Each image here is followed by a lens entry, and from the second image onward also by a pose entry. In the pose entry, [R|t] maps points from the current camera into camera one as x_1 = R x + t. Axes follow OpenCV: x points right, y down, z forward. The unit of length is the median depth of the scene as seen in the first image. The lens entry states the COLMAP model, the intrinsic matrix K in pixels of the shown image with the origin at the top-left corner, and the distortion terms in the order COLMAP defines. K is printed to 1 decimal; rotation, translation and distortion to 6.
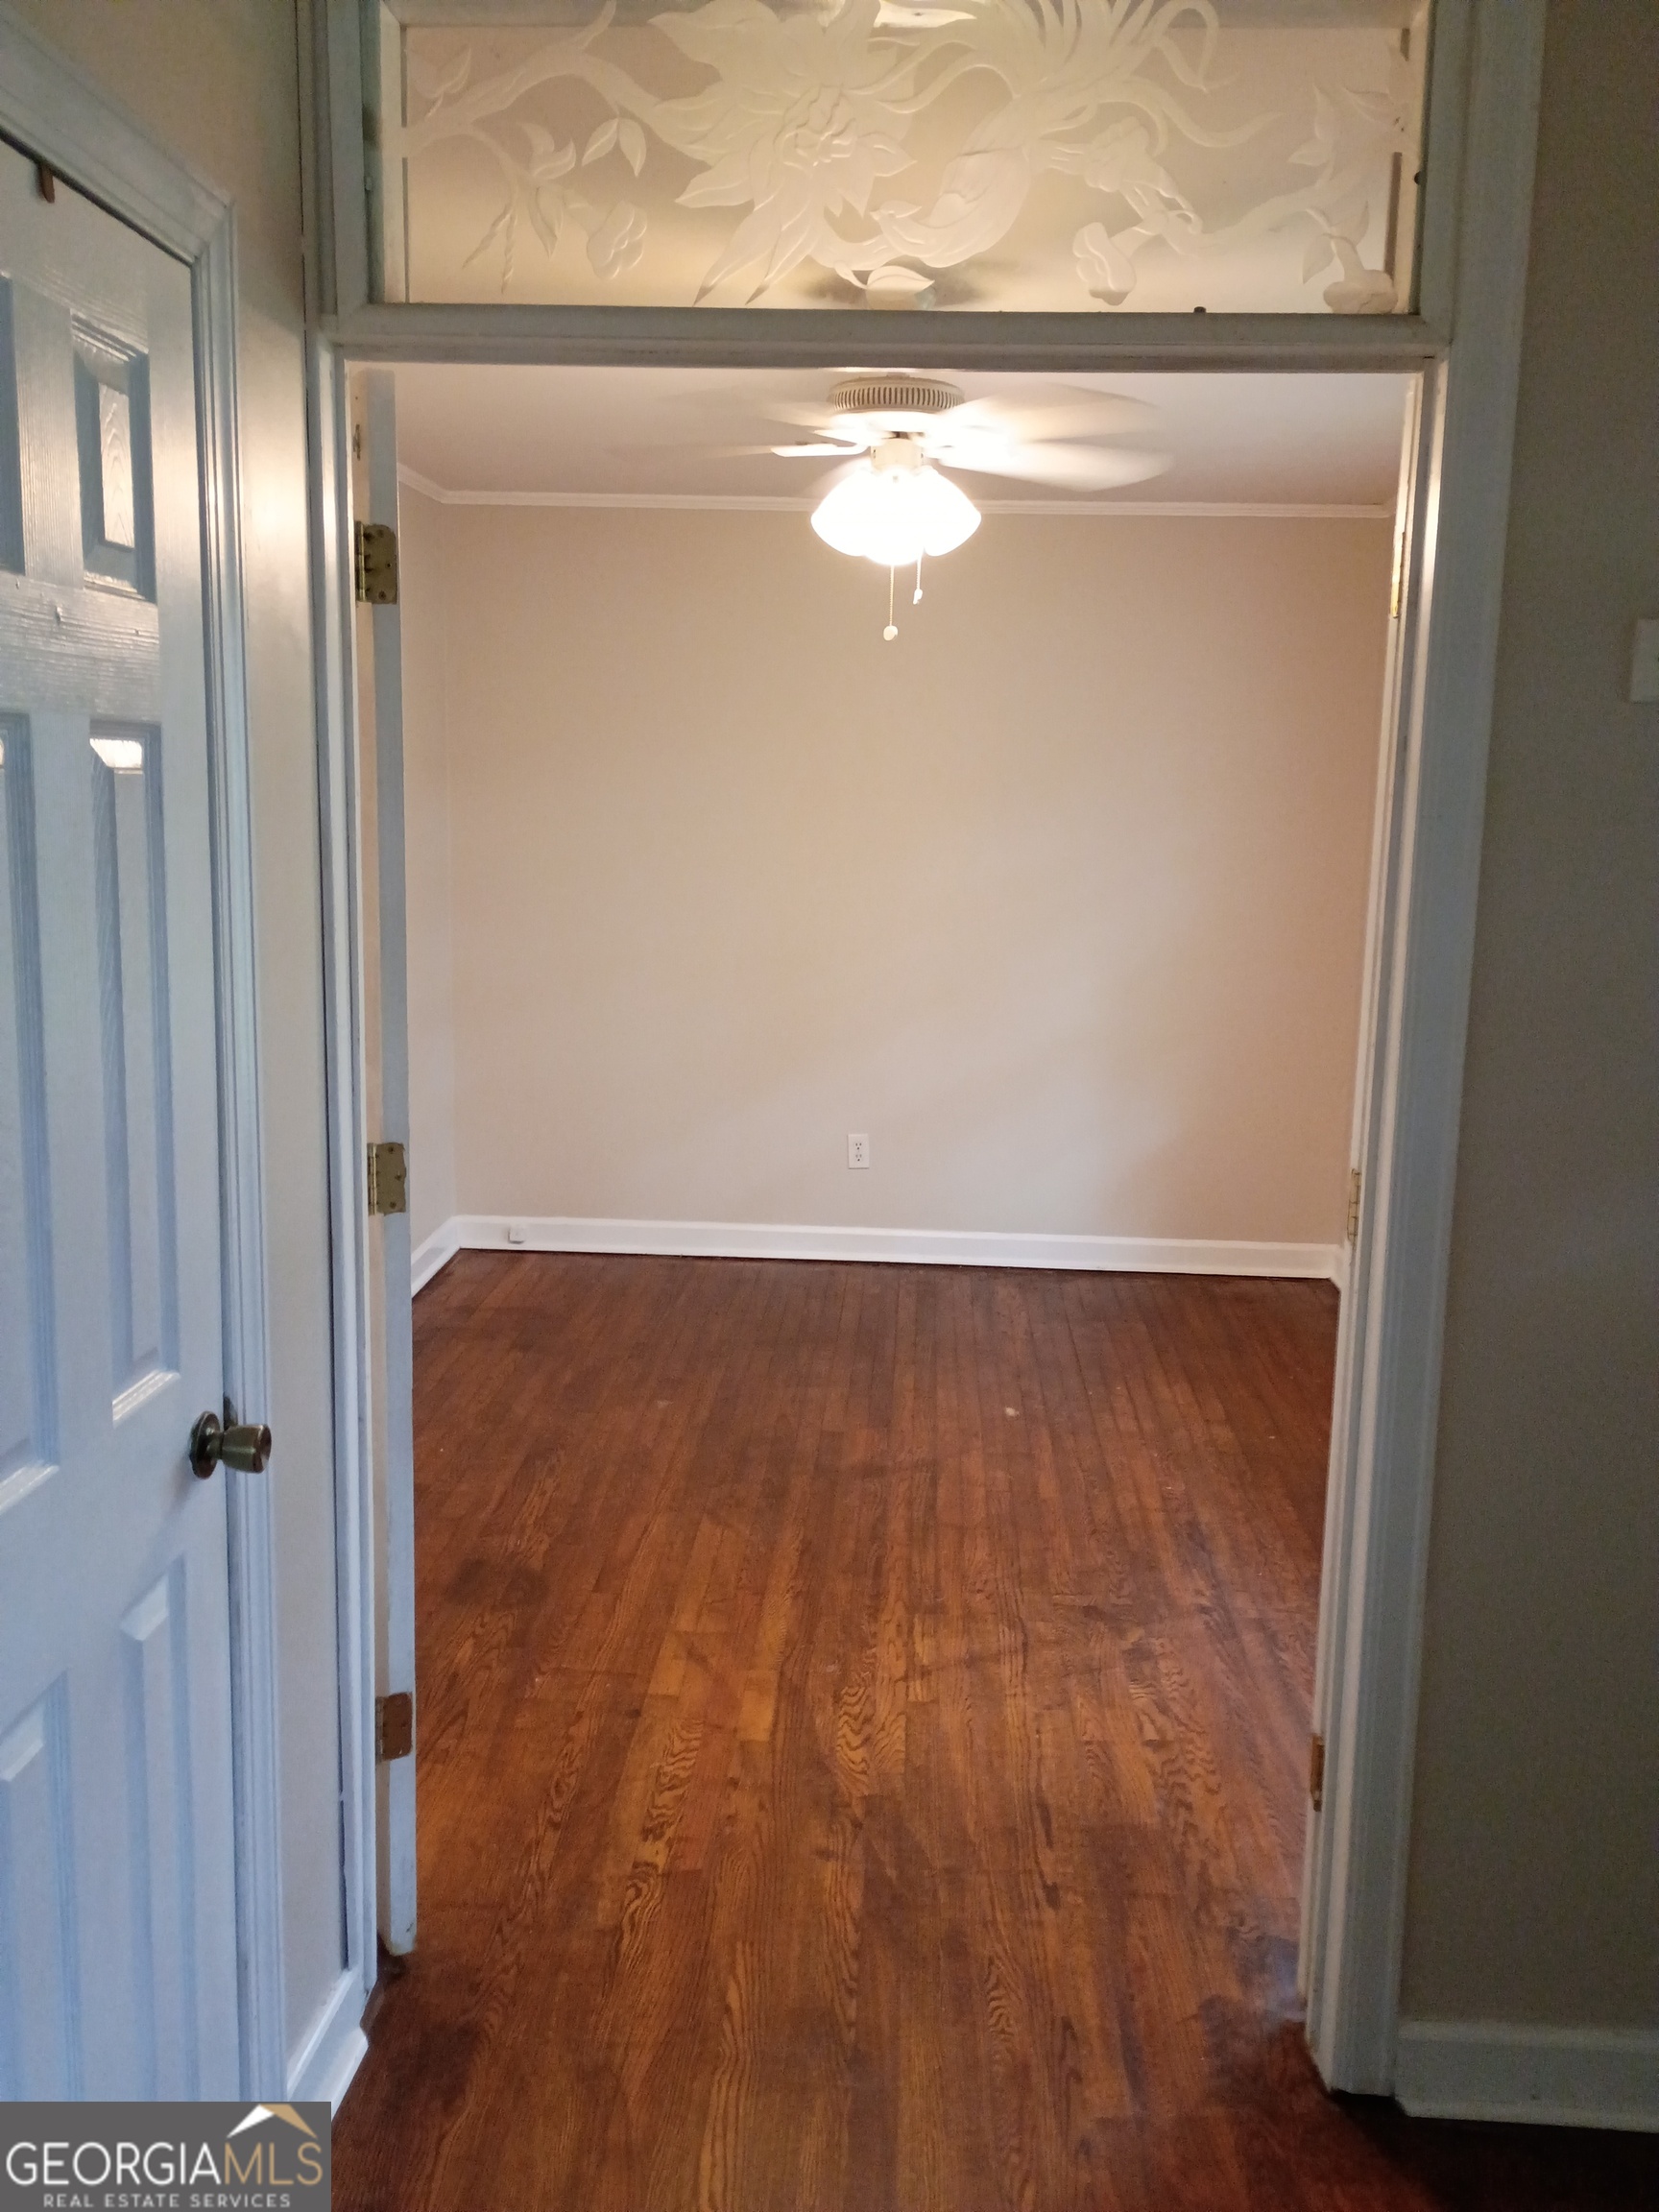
lens RADIAL K [[1898.7, 0, 837.6], [0, 1898.7, 1103.5], [0, 0, 1]] dist [0.061947, -0.066416]
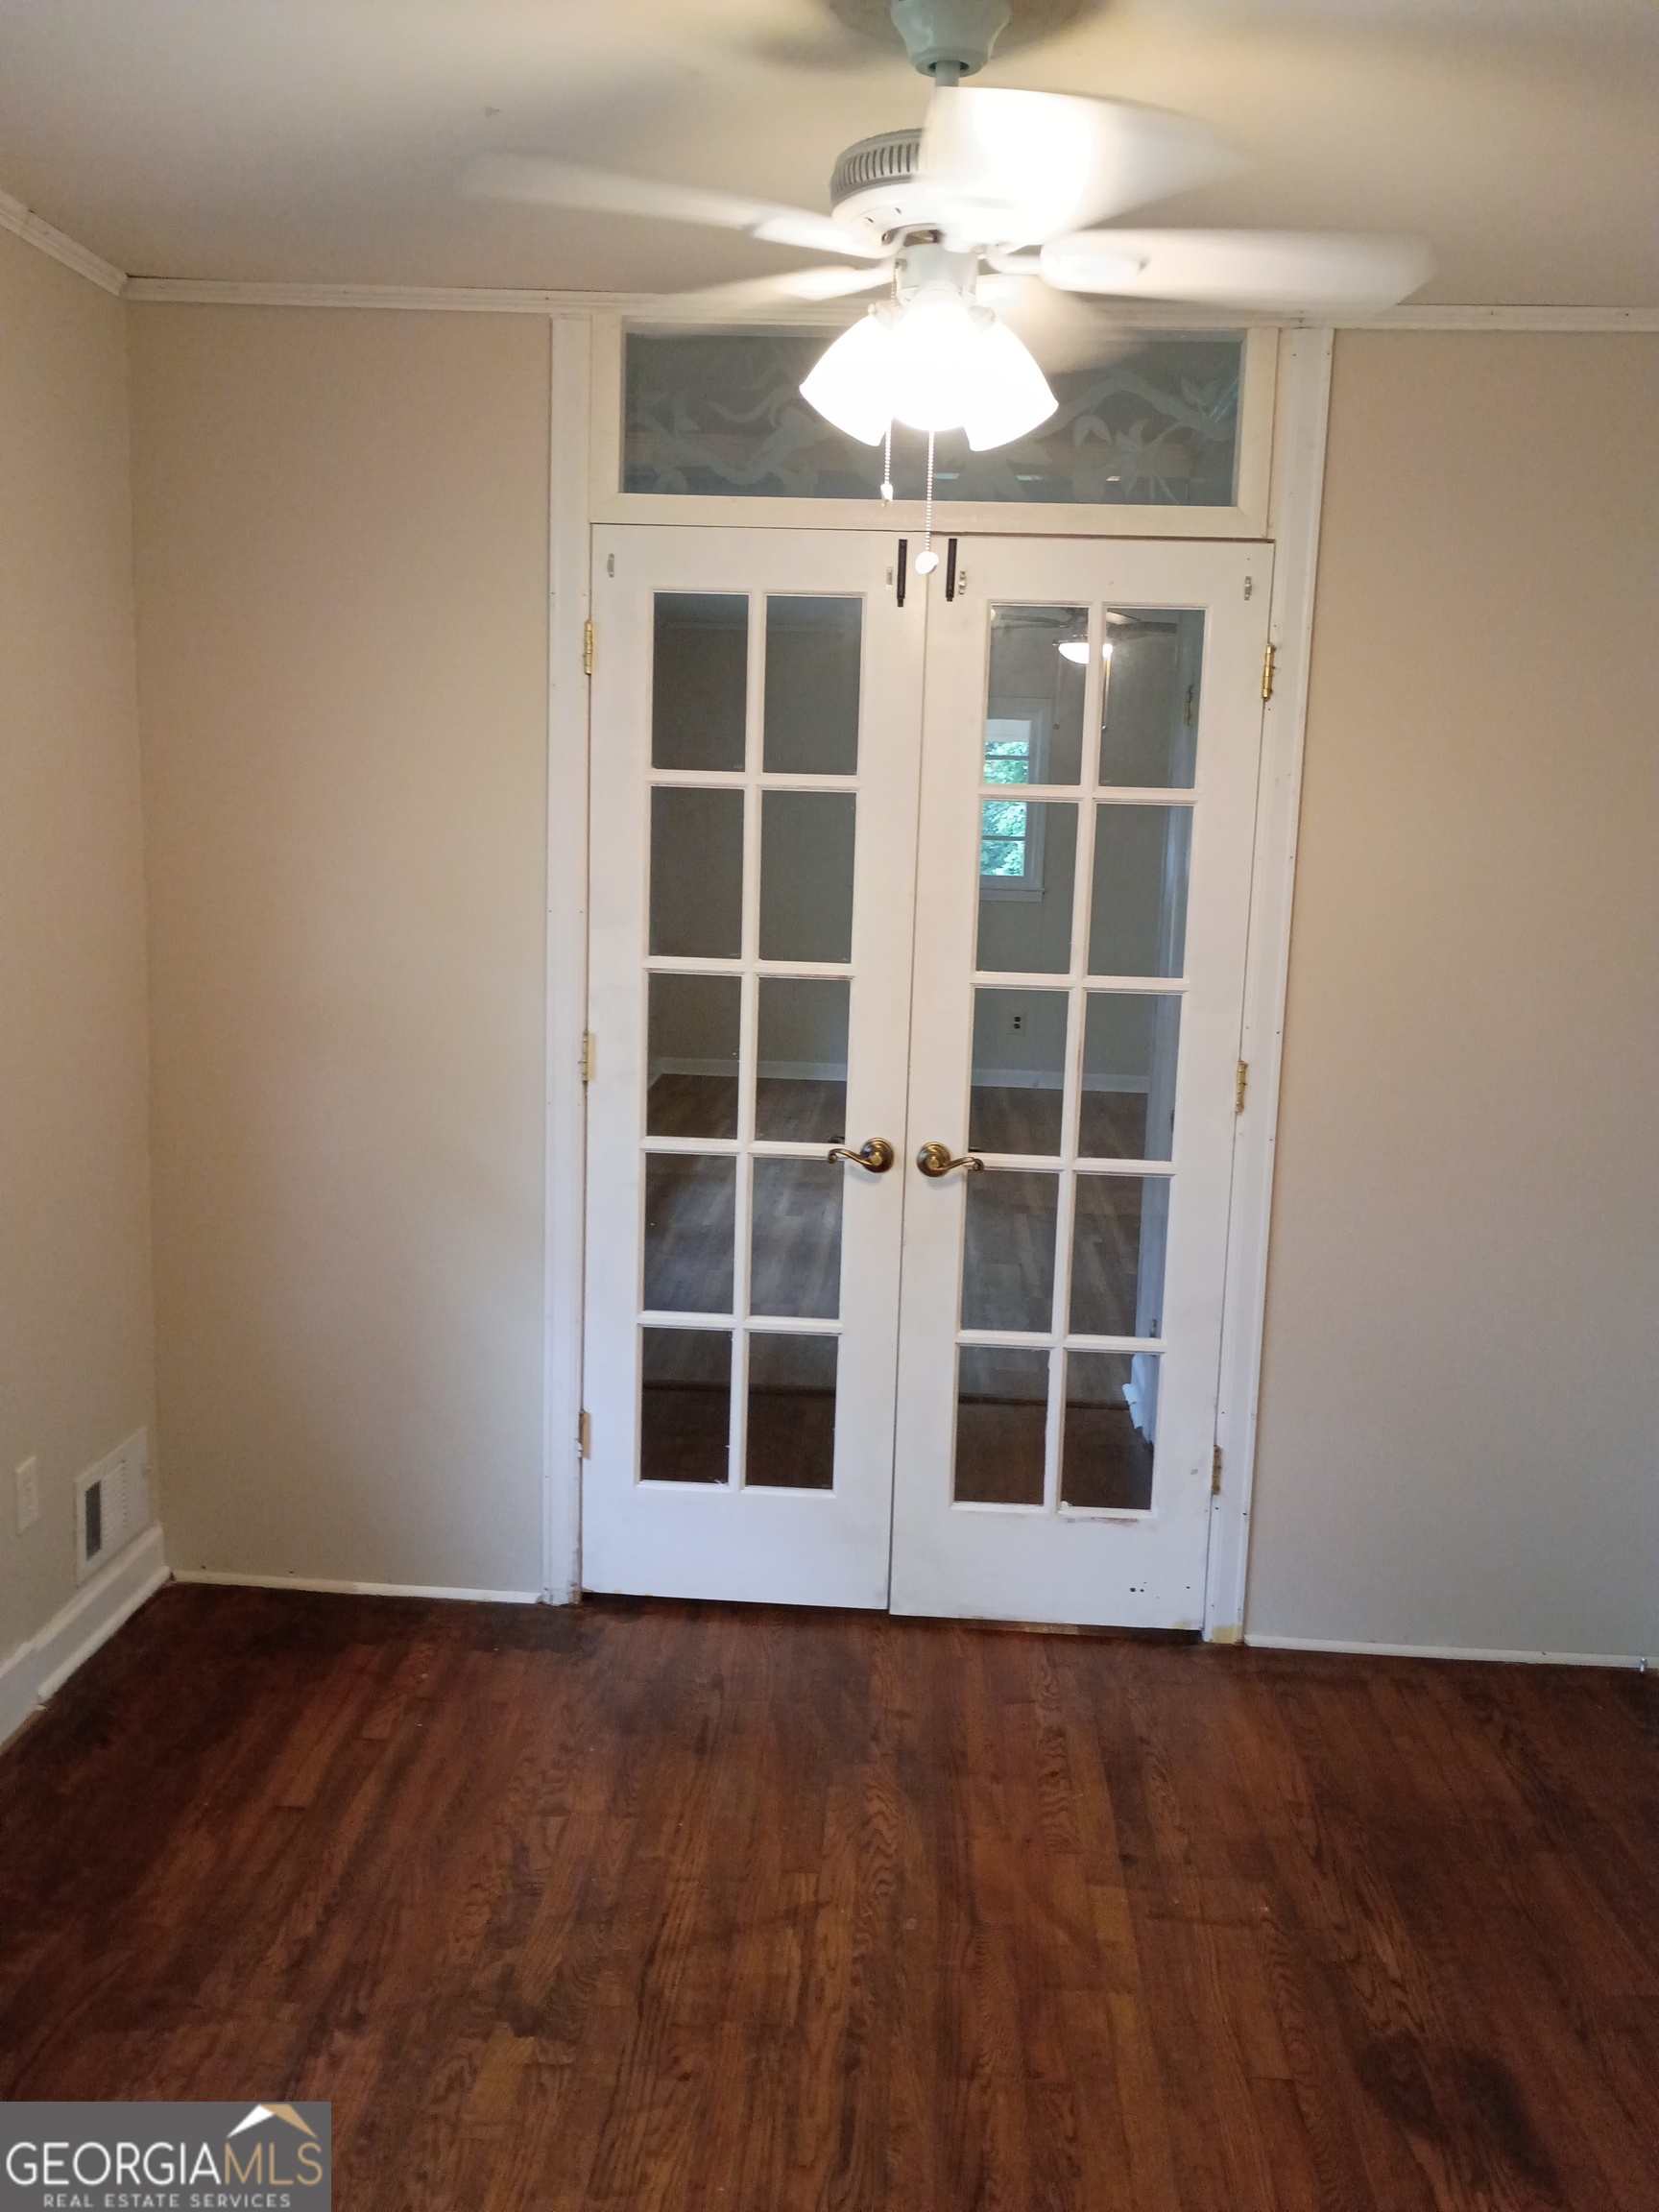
lens RADIAL K [[1898.7, 0, 823.6], [0, 1898.7, 1105.1], [0, 0, 1]] dist [0.061947, -0.066416]
pose [[-0.998341, -0.057579, -0.000425, 0.052233], [-0.054631, 0.944845, 0.322930, -0.275937], [-0.018192, 0.322418, -0.946423, 1.635647]]
